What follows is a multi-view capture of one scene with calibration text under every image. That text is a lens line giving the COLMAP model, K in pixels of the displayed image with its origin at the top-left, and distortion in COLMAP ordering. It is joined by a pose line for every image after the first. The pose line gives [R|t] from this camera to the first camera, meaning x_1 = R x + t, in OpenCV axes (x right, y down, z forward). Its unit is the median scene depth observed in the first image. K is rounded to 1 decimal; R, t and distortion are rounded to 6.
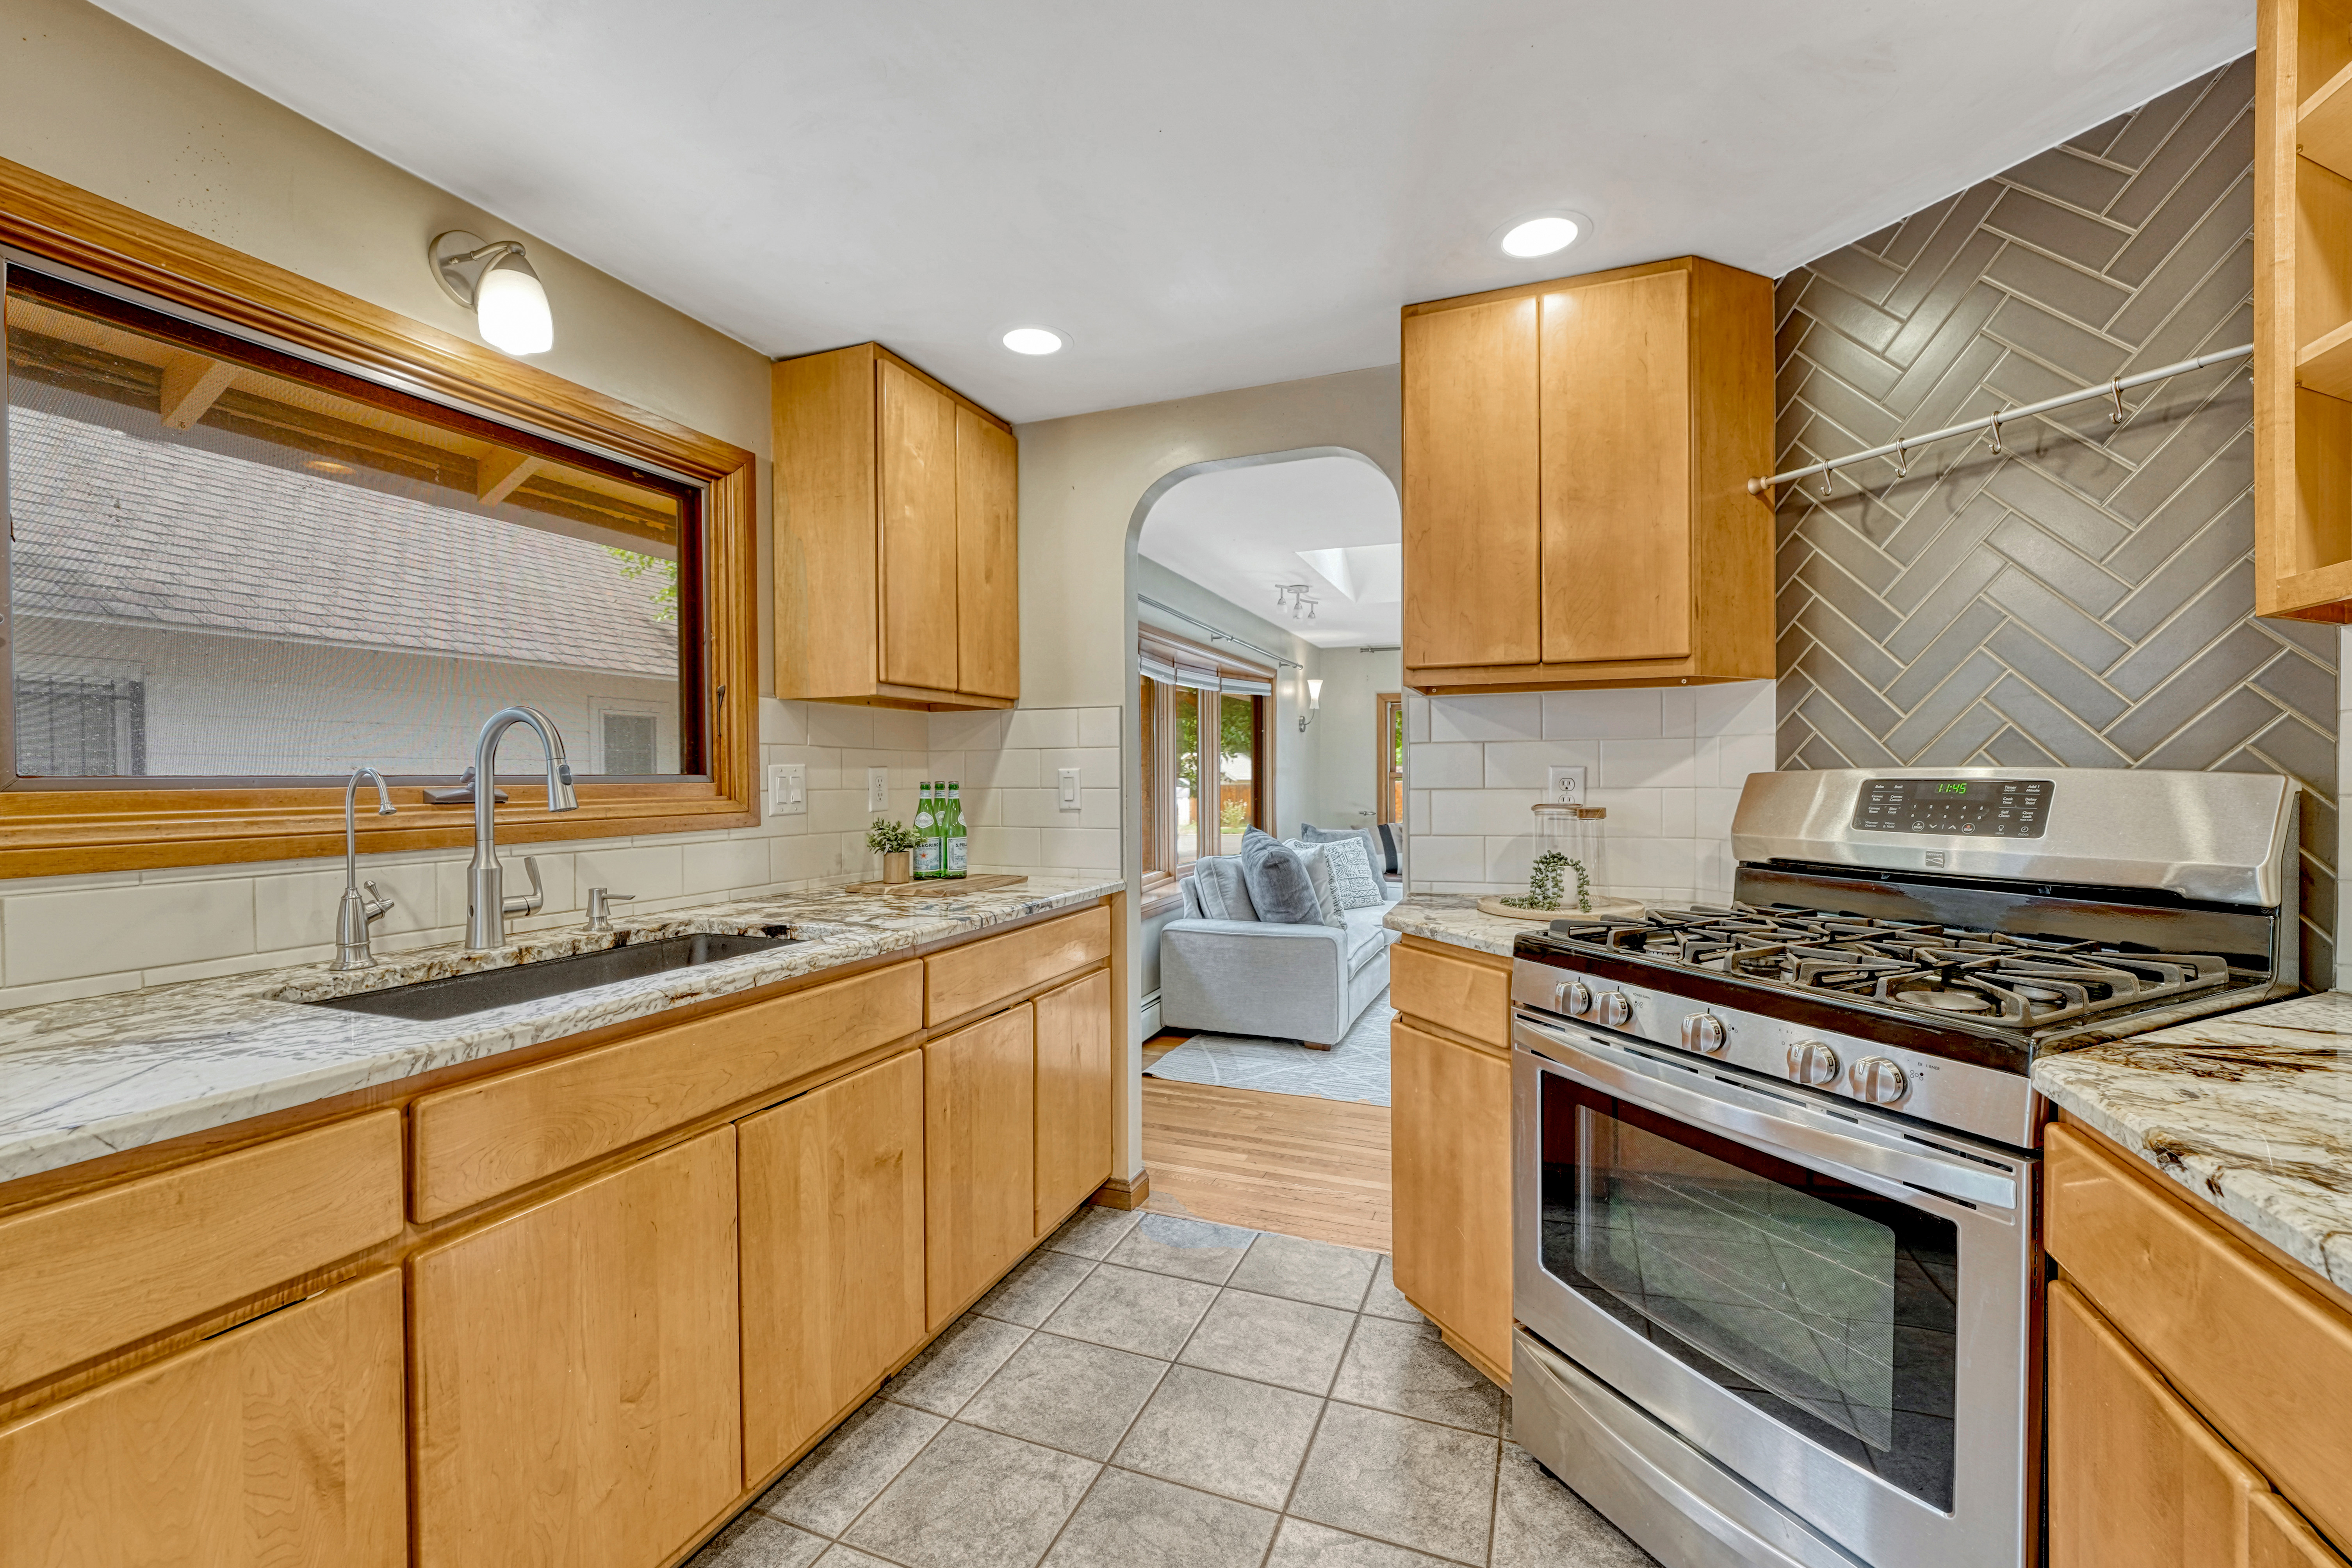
lens RADIAL K [[993.5, 0, 1155.1], [0, 993.5, 786.0], [0, 0, 1]] dist [-0.008480, 0.000309]
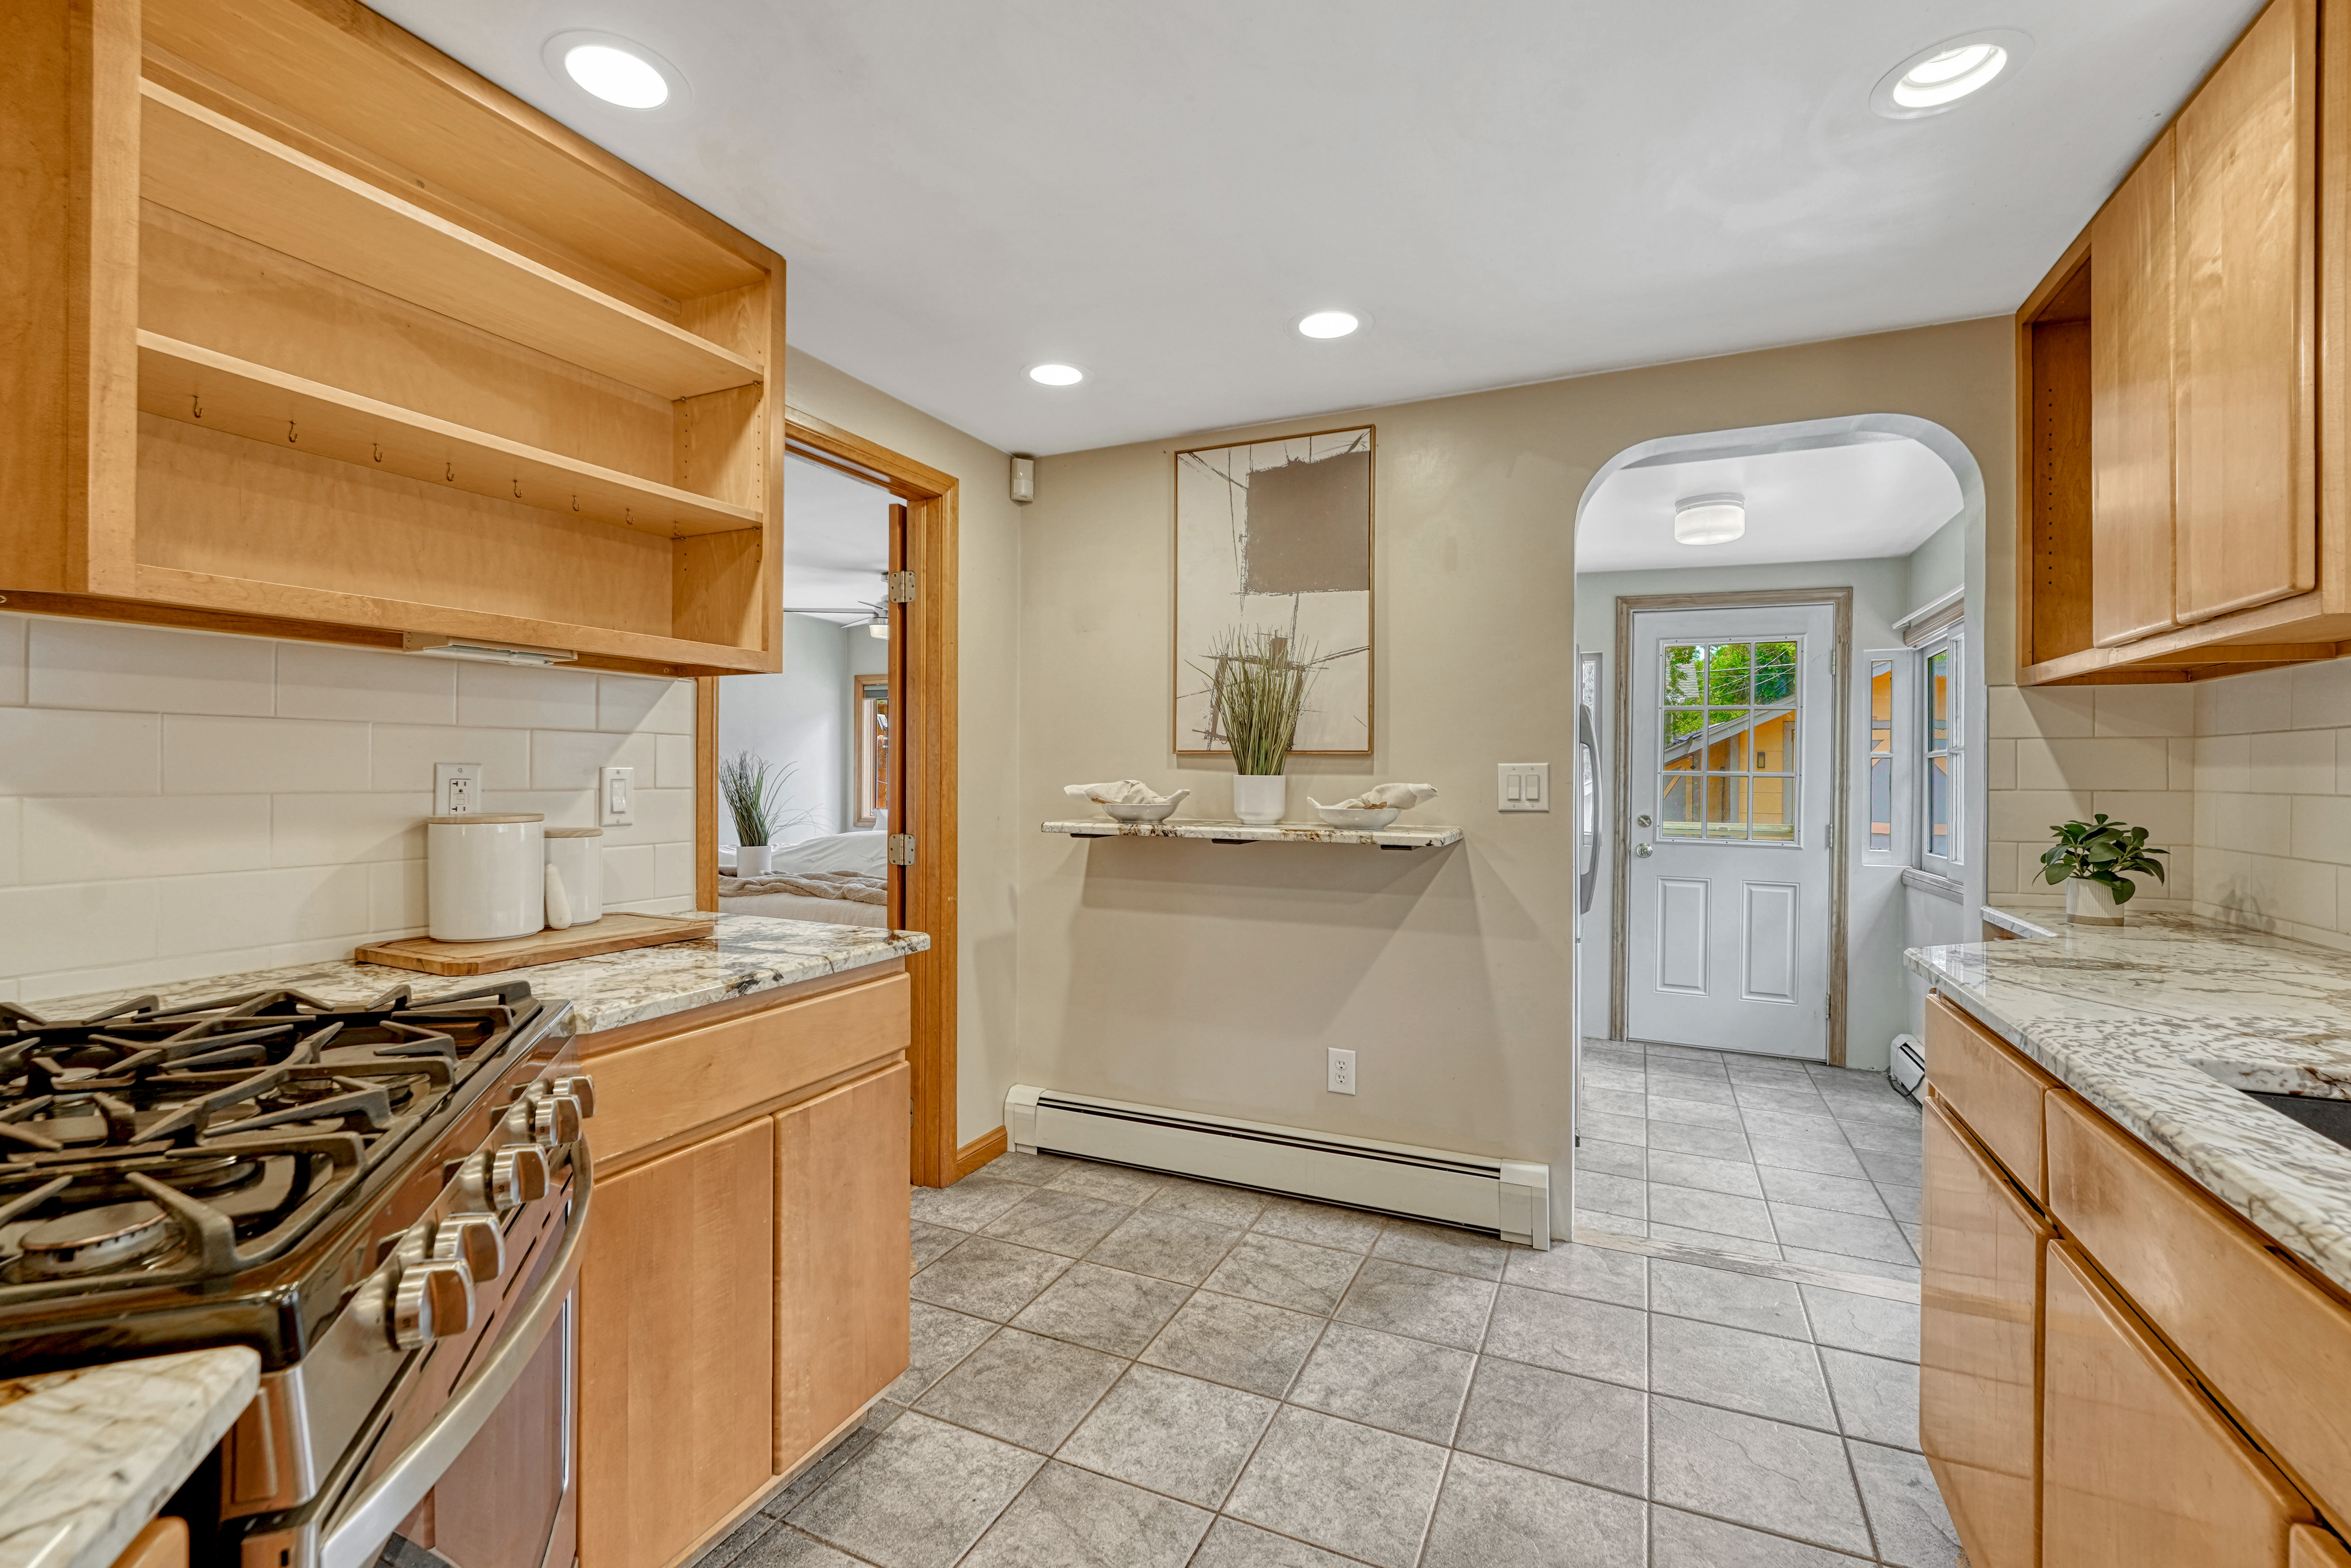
lens RADIAL K [[1000.7, 0, 1170.3], [0, 1000.7, 771.2], [0, 0, 1]] dist [-0.011897, -0.000038]
pose [[-0.999011, 0.000562, 0.044453, 0.075095], [0.001016, 0.999948, 0.010186, -0.014029], [-0.044445, 0.010221, -0.998960, 1.226832]]
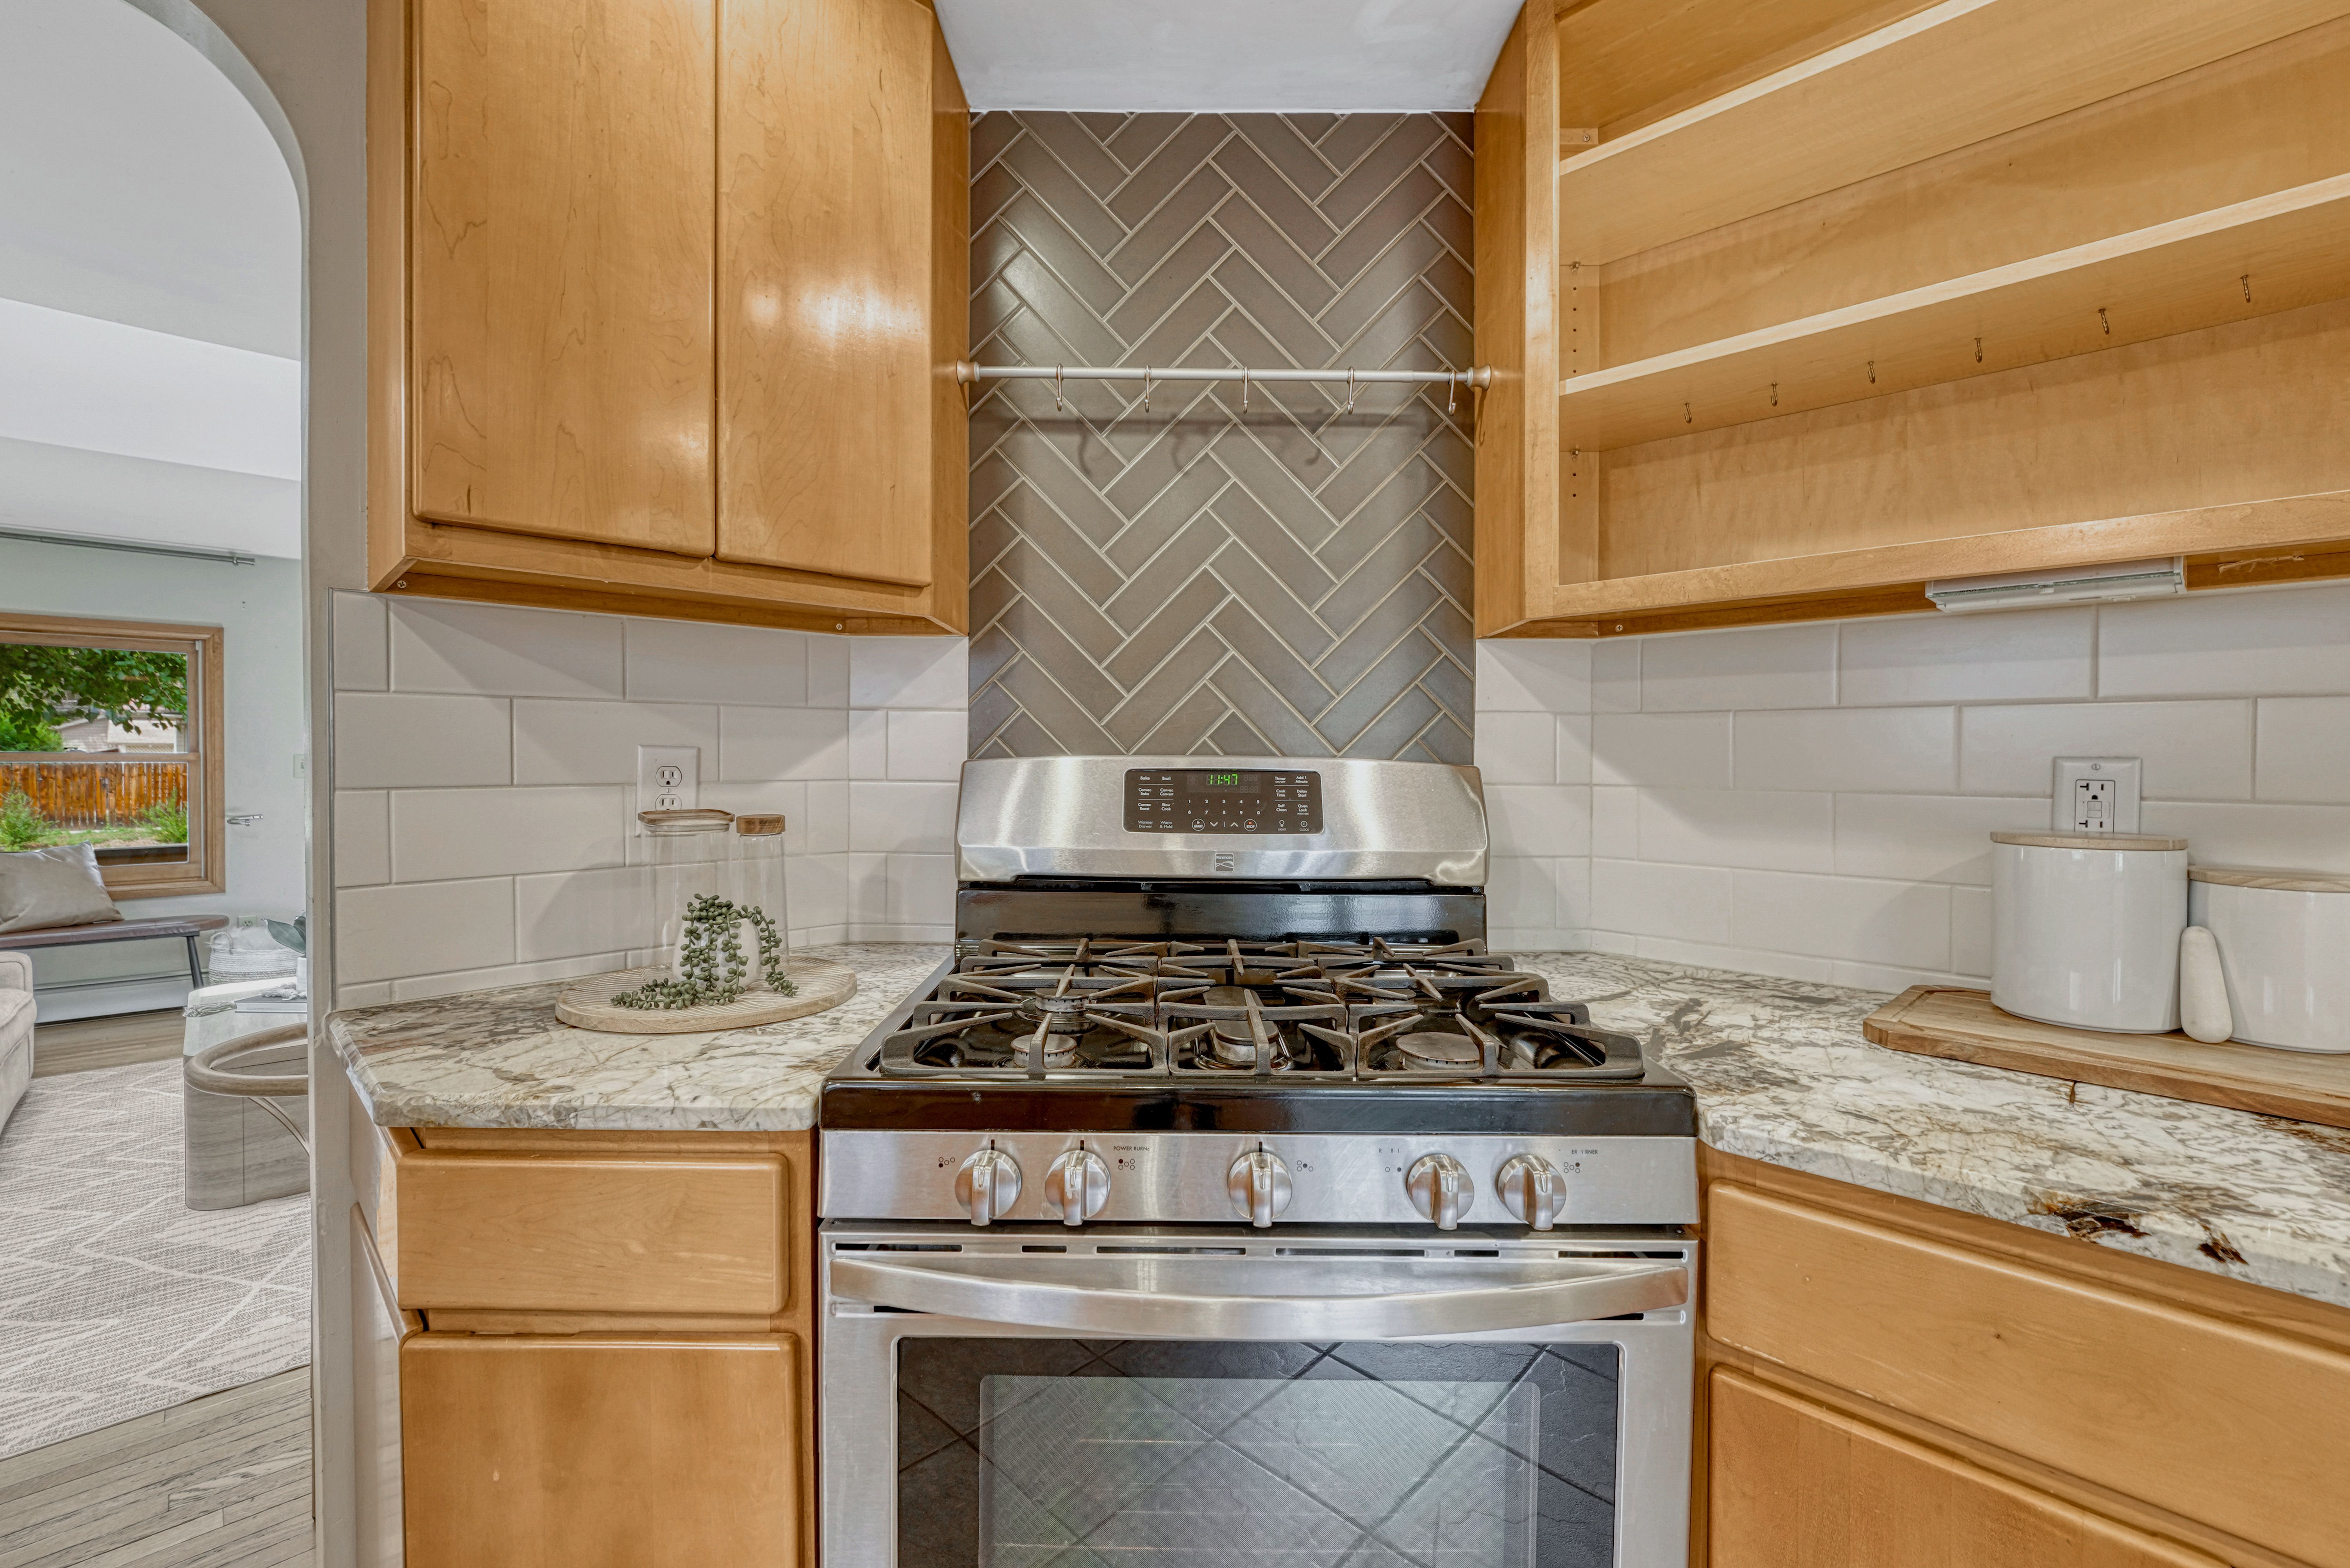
lens RADIAL K [[1016.7, 0, 1179.1], [0, 1016.7, 769.5], [0, 0, 1]] dist [-0.009331, 0.000803]
pose [[0.389426, -0.002110, 0.921055, -0.032961], [0.003507, 0.999994, 0.000808, -0.006750], [-0.921051, 0.002915, 0.389431, 0.609358]]
